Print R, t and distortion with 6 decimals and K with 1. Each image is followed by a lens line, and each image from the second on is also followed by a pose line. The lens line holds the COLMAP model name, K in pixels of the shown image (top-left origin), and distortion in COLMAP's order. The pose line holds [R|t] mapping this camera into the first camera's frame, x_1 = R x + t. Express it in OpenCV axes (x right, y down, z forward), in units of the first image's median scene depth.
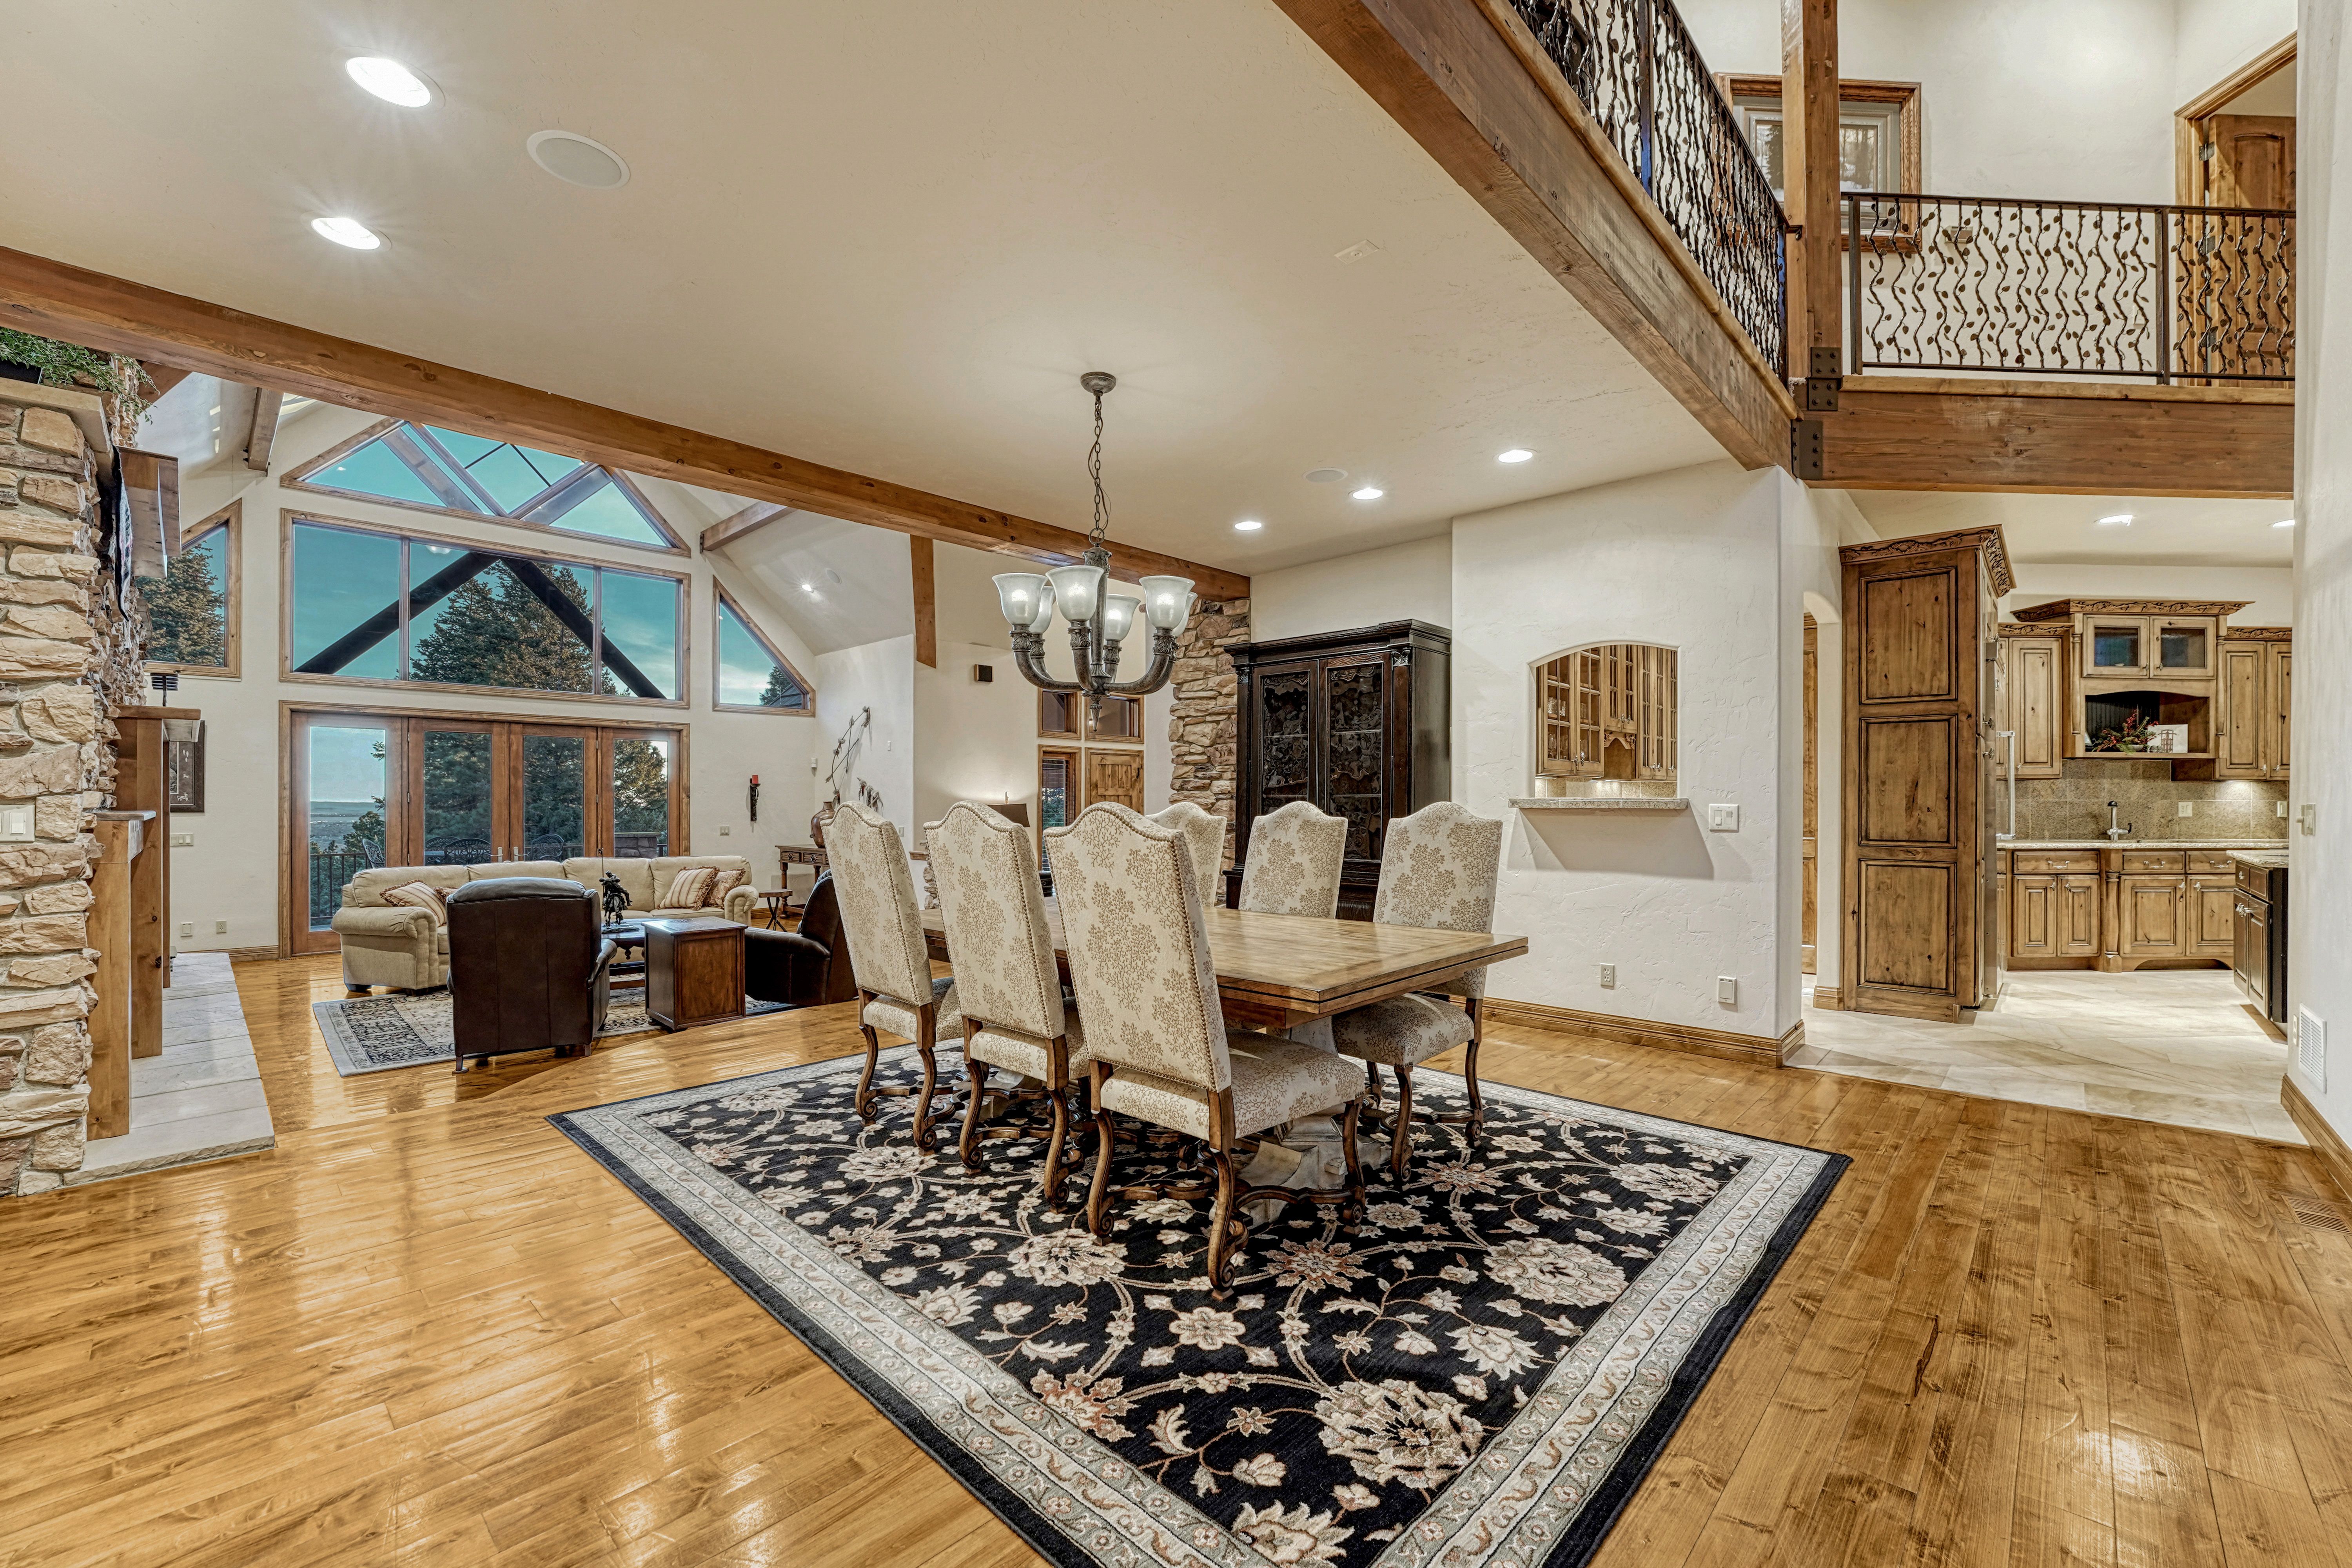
lens RADIAL K [[957.0, 0, 1168.6], [0, 957.0, 795.1], [0, 0, 1]] dist [-0.006150, 0.001824]
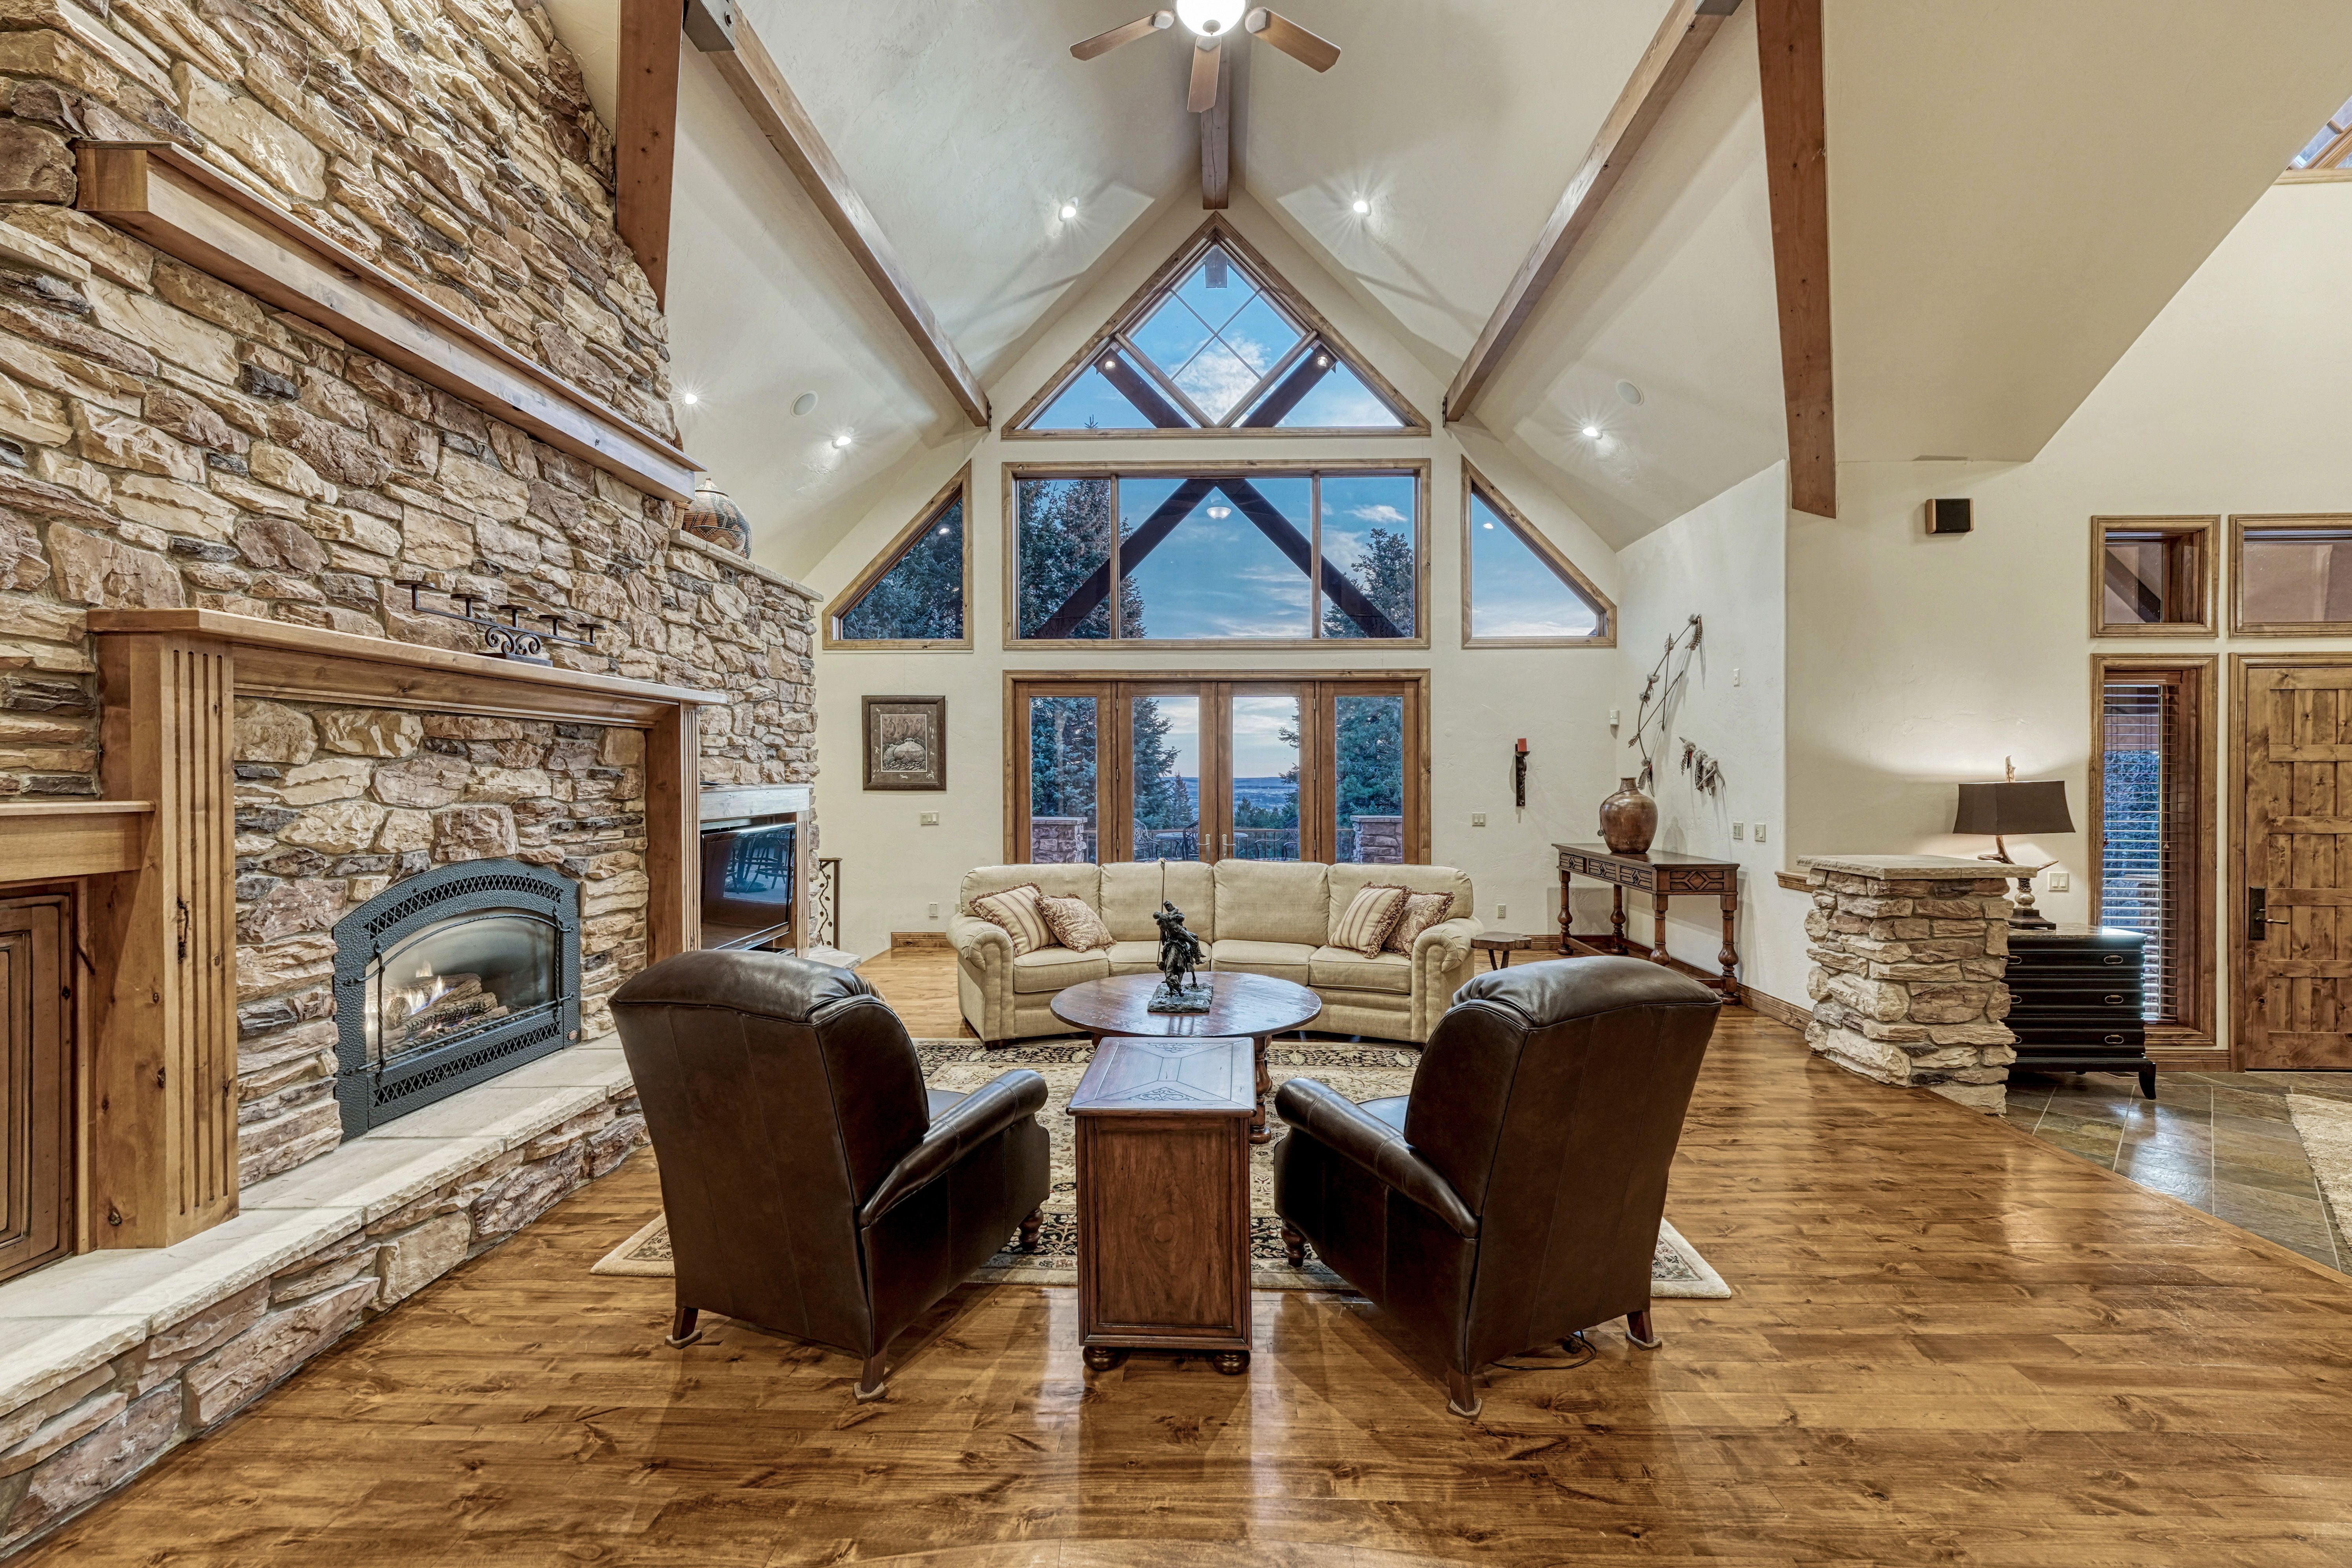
lens RADIAL K [[957.0, 0, 1190.7], [0, 957.0, 787.9], [0, 0, 1]] dist [-0.006150, 0.001824]
pose [[0.674523, 0.005230, -0.738235, -0.099292], [0.007938, 0.999866, 0.014336, 0.002279], [0.738211, -0.015531, 0.674391, 0.404814]]
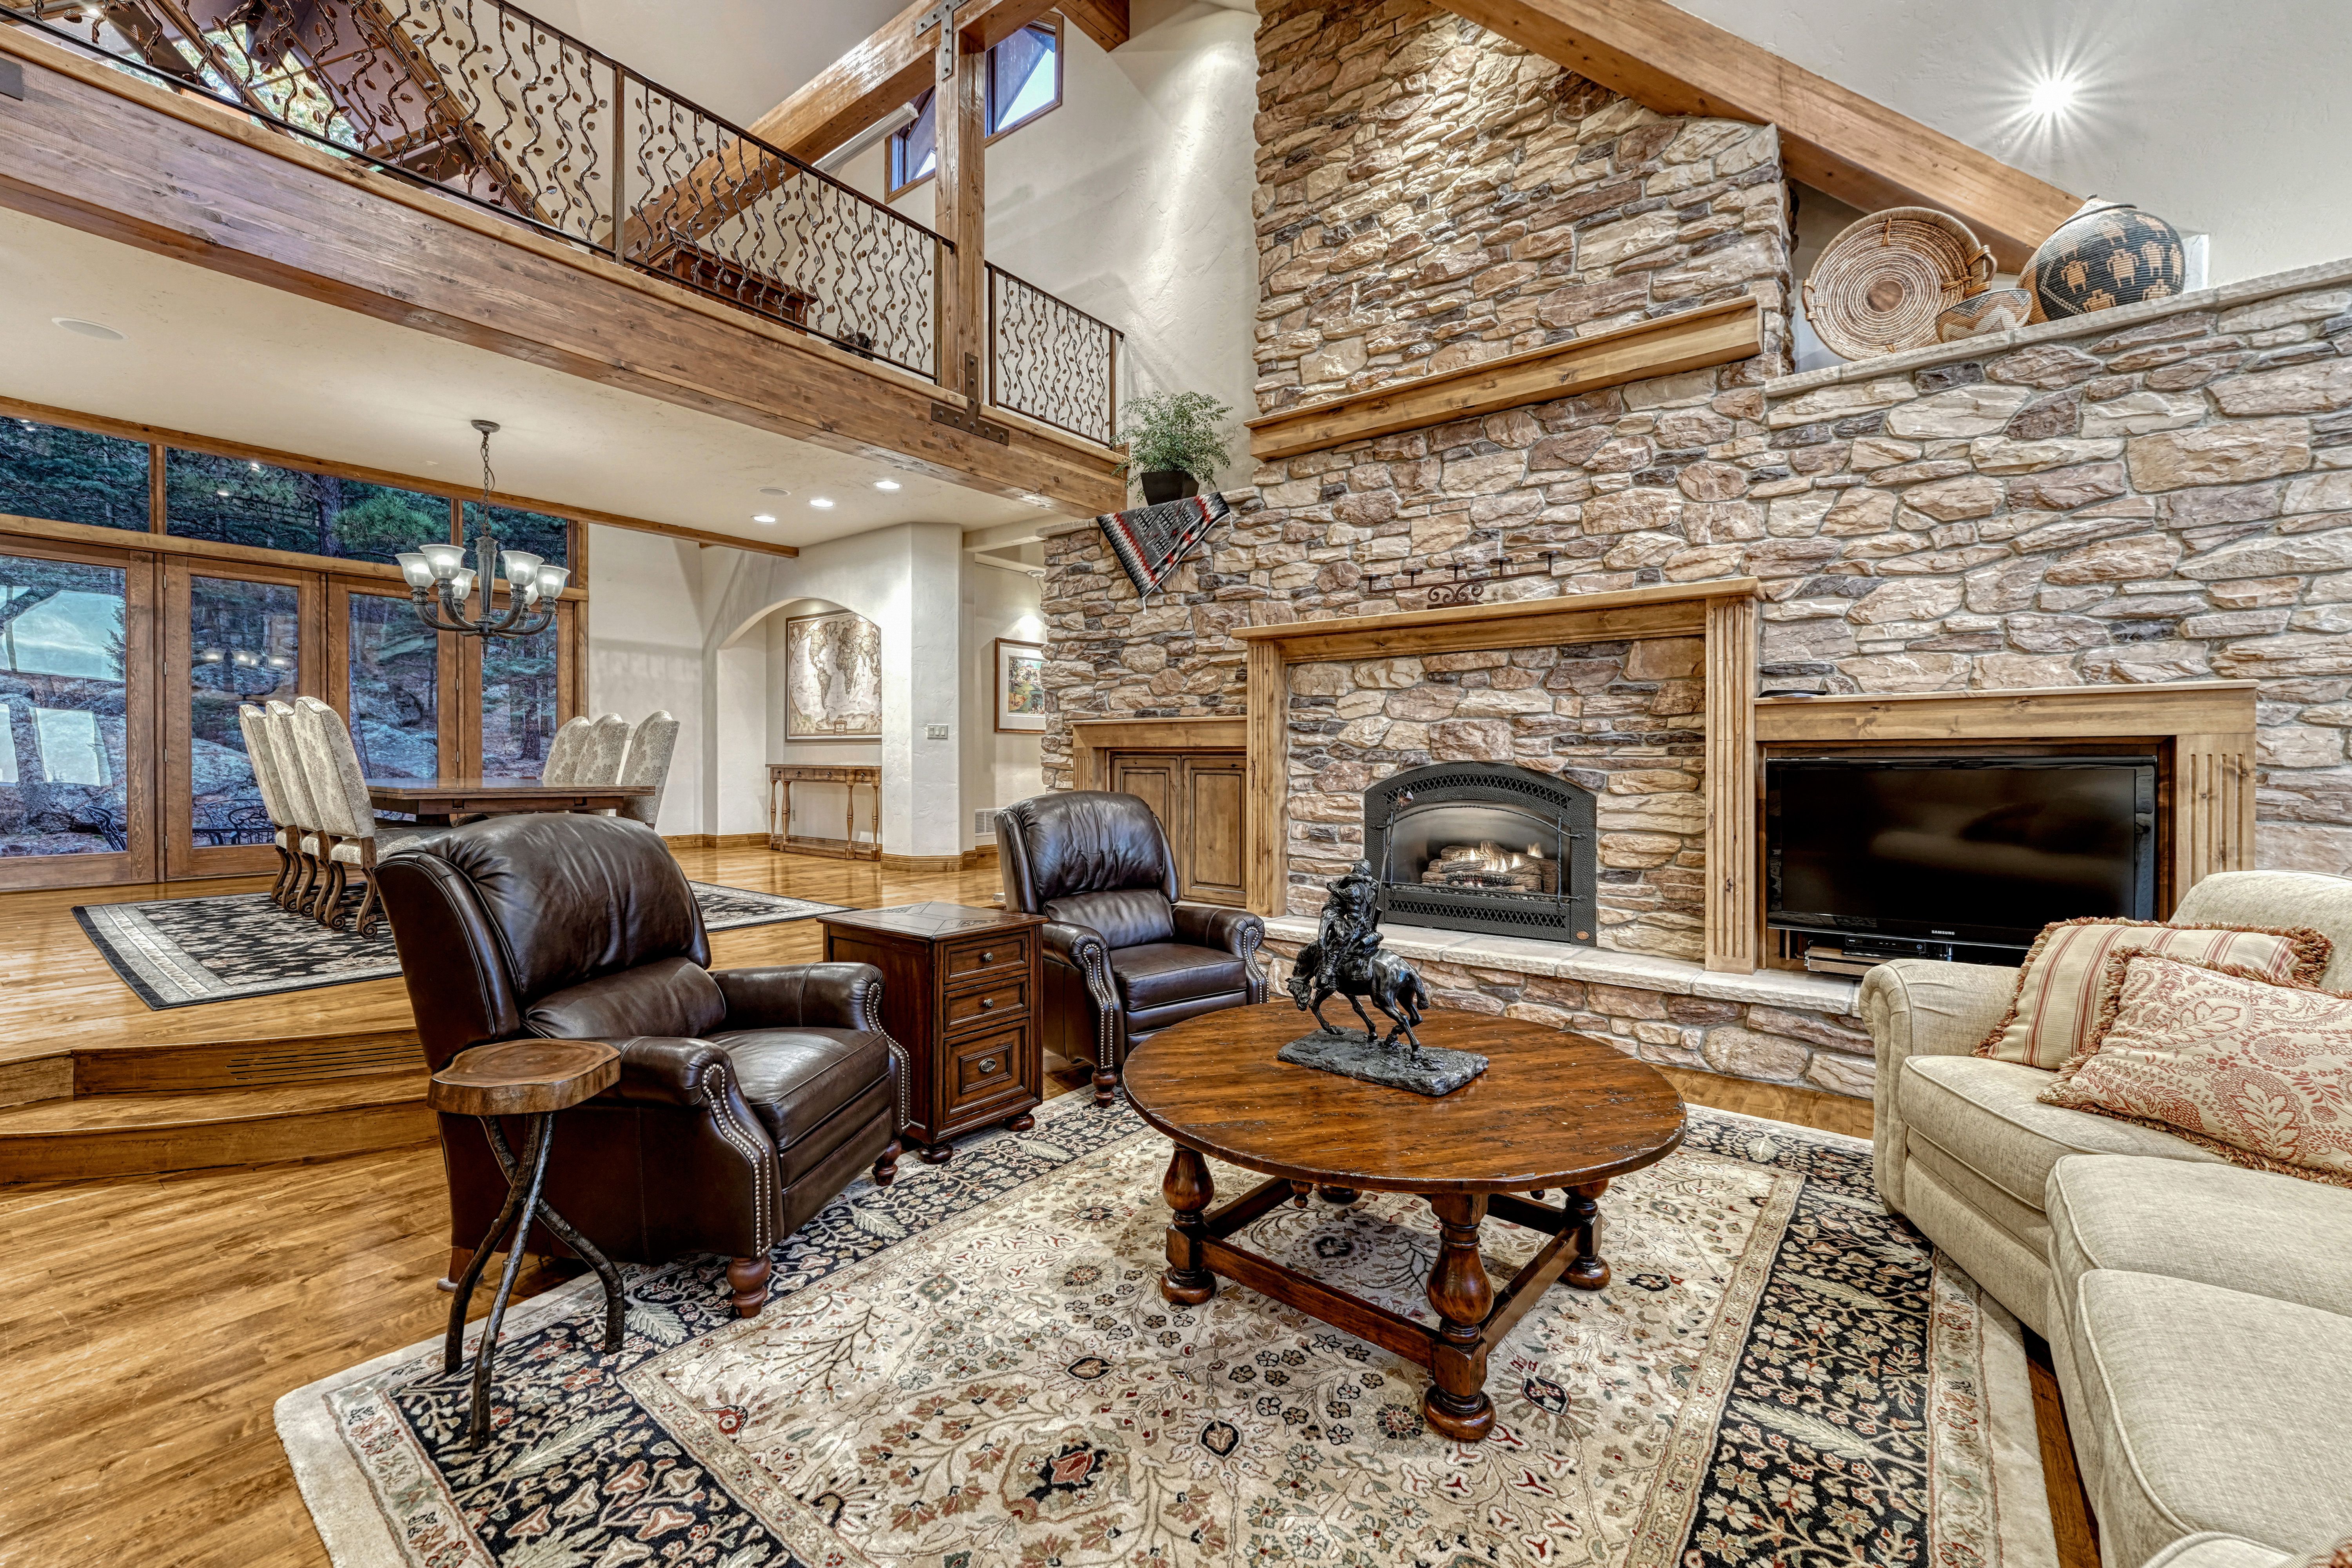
lens RADIAL K [[957.0, 0, 1172.3], [0, 957.0, 769.9], [0, 0, 1]] dist [-0.006150, 0.001824]
pose [[-0.994455, -0.002575, -0.105136, -0.320034], [-0.003199, 0.999978, 0.005774, 0.030836], [0.105119, 0.006078, -0.994441, 0.848930]]
